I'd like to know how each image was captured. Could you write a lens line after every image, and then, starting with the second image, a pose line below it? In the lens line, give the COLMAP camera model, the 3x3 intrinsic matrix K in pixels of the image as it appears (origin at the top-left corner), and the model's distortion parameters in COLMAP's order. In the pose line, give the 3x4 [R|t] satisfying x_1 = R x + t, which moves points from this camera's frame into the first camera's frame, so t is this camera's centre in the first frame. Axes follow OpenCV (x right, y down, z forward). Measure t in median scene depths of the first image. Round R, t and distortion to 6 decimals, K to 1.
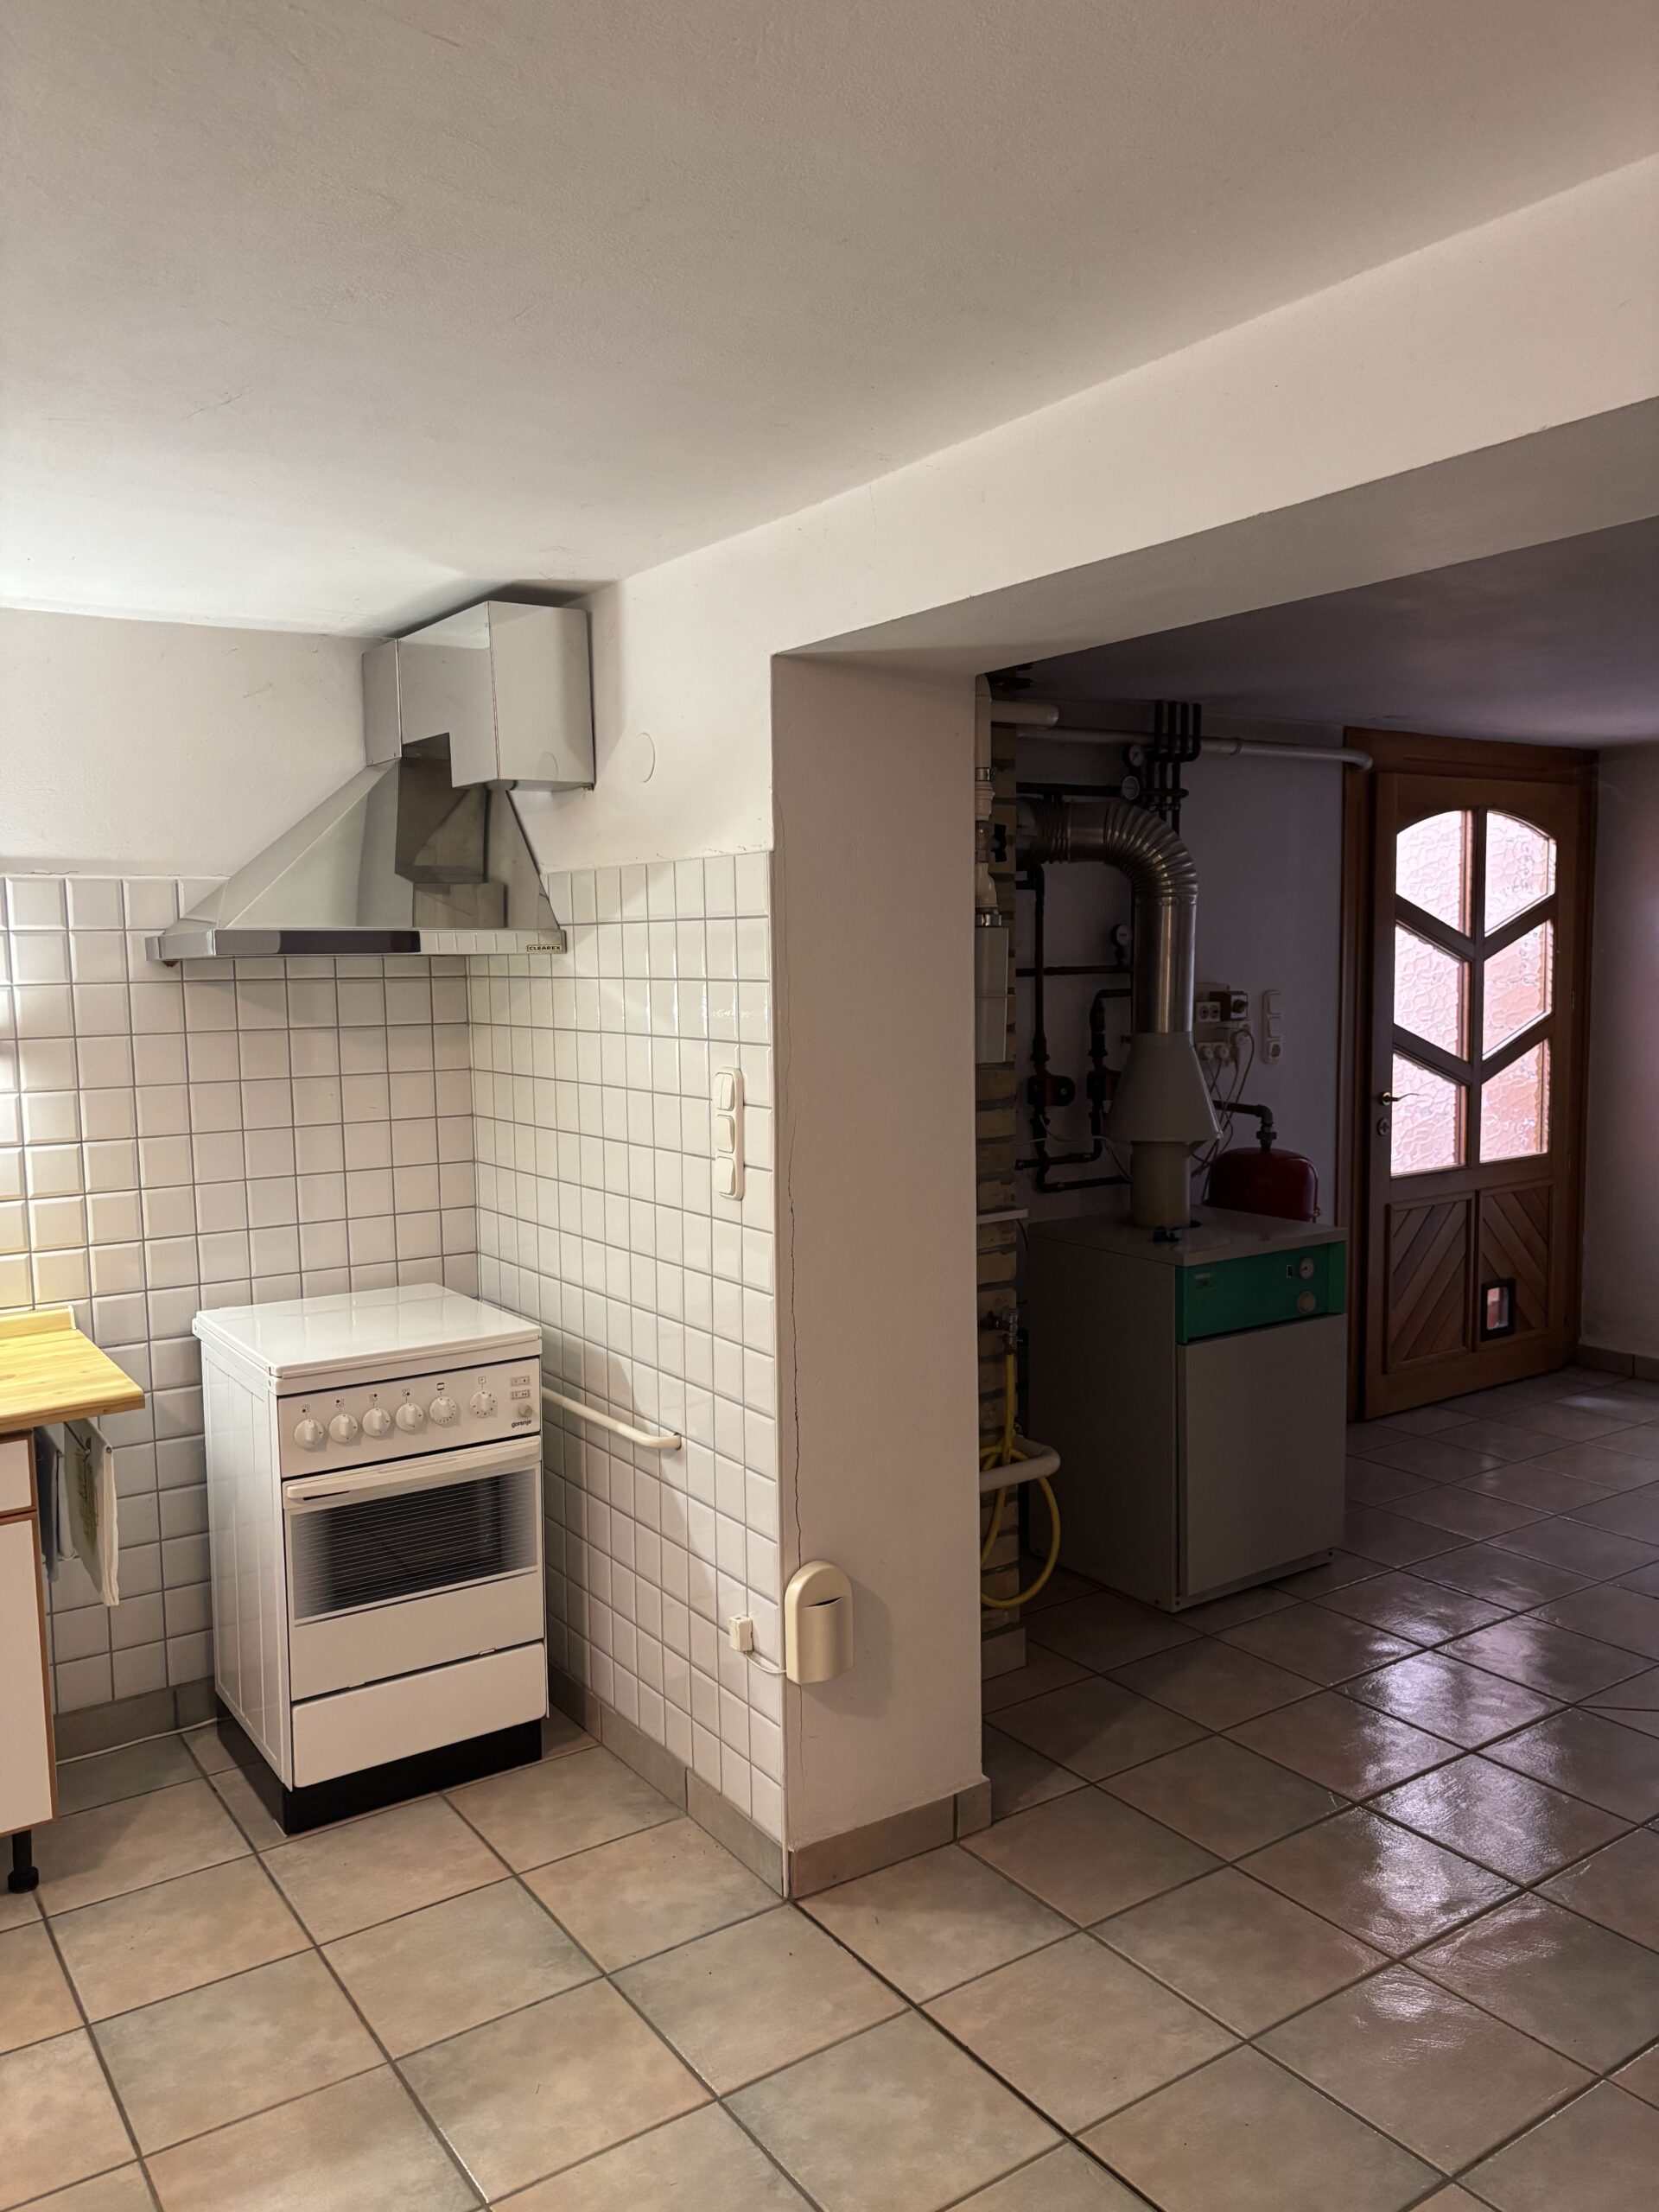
lens RADIAL K [[1679.1, 0, 849.1], [0, 1679.1, 1118.3], [0, 0, 1]] dist [0.048399, -0.053476]
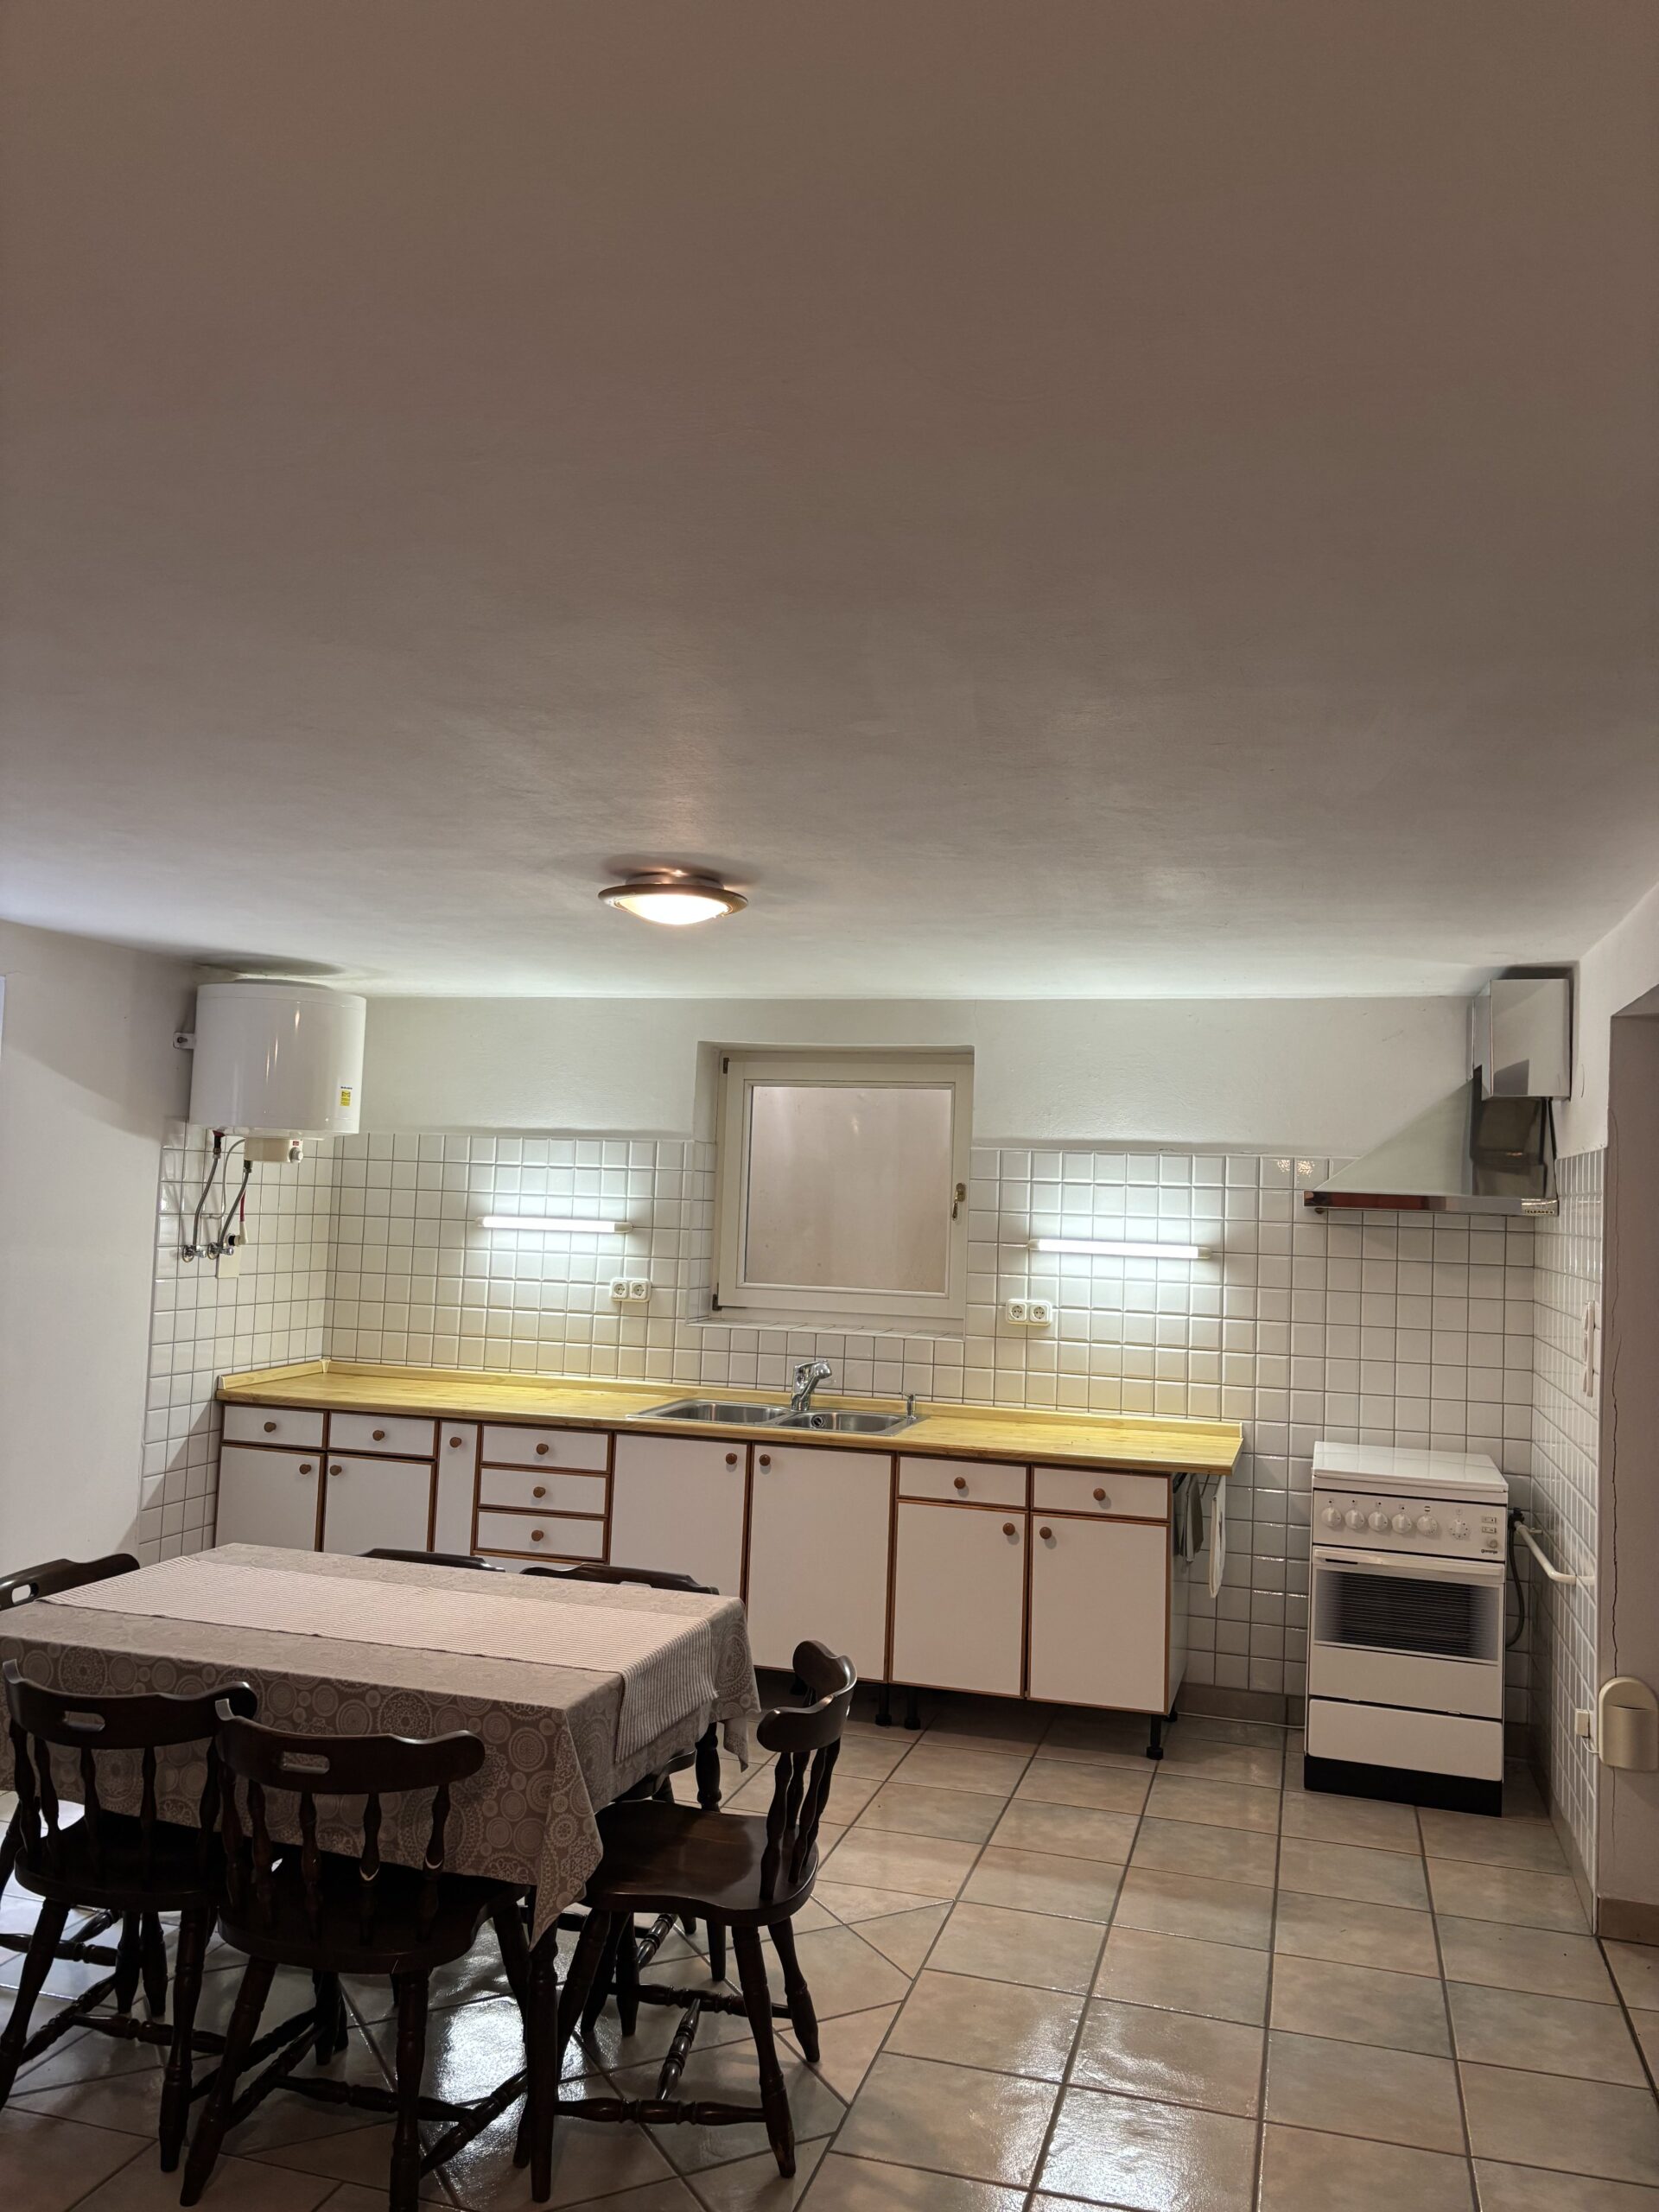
lens RADIAL K [[1679.1, 0, 826.1], [0, 1679.1, 1102.6], [0, 0, 1]] dist [0.048399, -0.053476]
pose [[0.625997, -0.005370, -0.779807, 0.559138], [-0.124957, 0.986364, -0.107103, 0.034354], [0.769749, 0.164488, 0.616790, -0.344963]]
